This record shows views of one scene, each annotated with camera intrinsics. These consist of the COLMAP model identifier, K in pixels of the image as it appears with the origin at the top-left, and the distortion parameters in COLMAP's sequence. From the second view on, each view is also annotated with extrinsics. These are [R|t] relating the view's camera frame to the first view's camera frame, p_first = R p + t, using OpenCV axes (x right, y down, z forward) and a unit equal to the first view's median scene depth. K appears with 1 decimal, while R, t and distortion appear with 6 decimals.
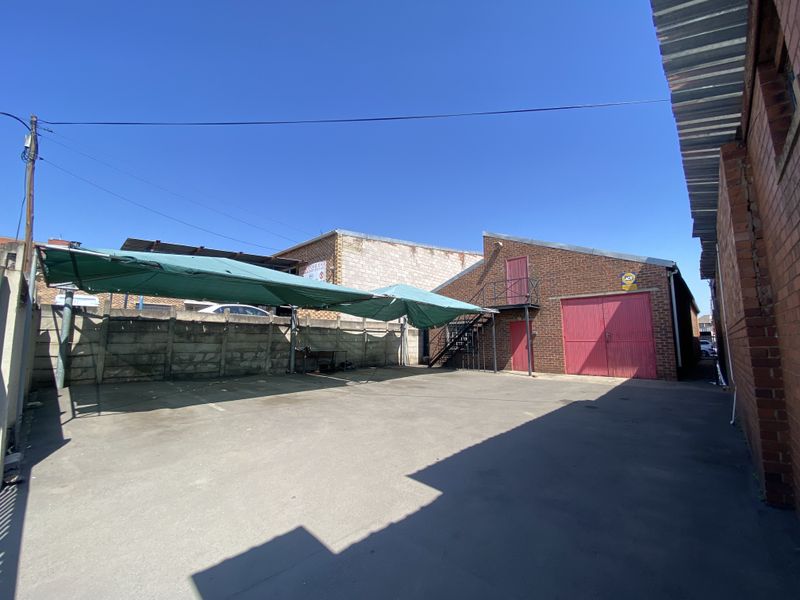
lens RADIAL K [[326.6, 0, 394.5], [0, 326.6, 297.6], [0, 0, 1]] dist [-0.000669, -0.010994]
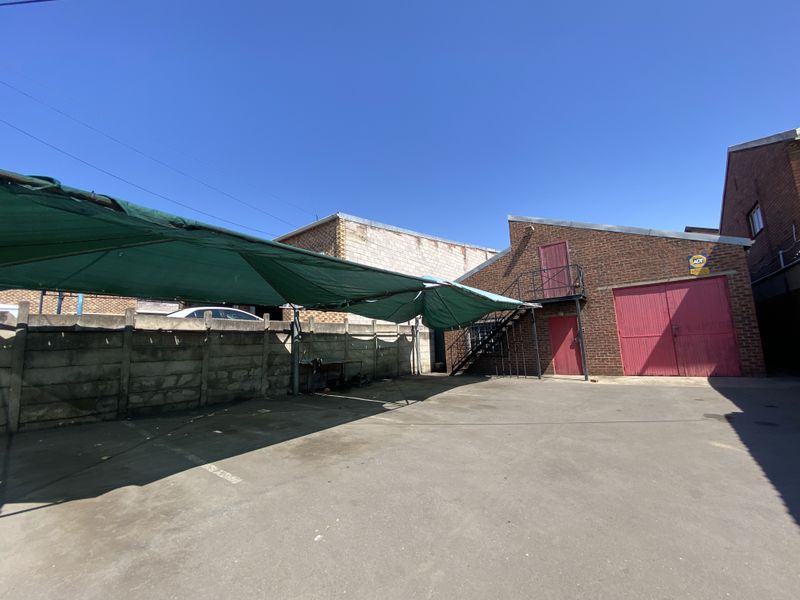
lens RADIAL K [[326.6, 0, 393.2], [0, 326.6, 297.6], [0, 0, 1]] dist [-0.000669, -0.010994]
pose [[0.994130, -0.028772, 0.104292, -0.161376], [0.030305, 0.999454, -0.013146, 0.022595], [-0.103857, 0.016229, 0.994460, 0.213258]]
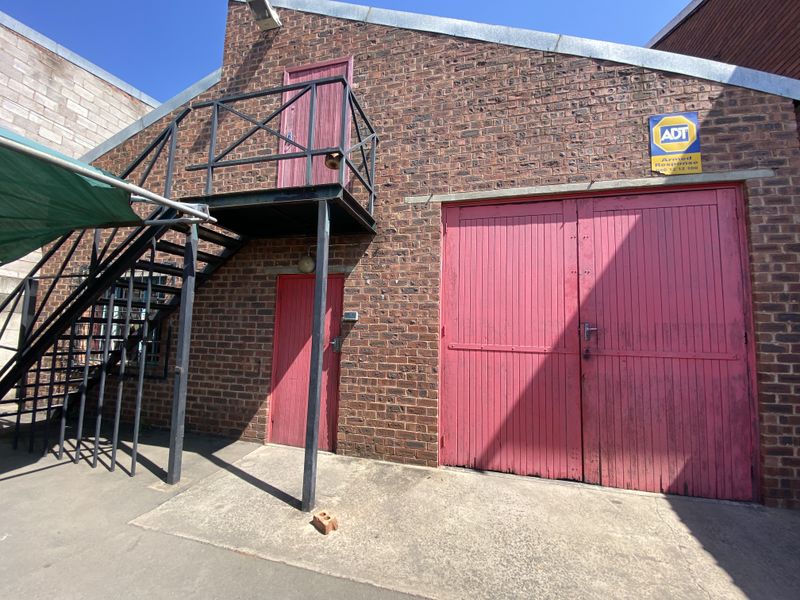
lens RADIAL K [[326.6, 0, 394.3], [0, 326.6, 293.8], [0, 0, 1]] dist [-0.000669, -0.010994]
pose [[0.874411, 0.070075, 0.480099, 0.351897], [-0.090284, 0.995733, 0.019098, 0.087401], [-0.476712, -0.060045, 0.877006, 0.790782]]
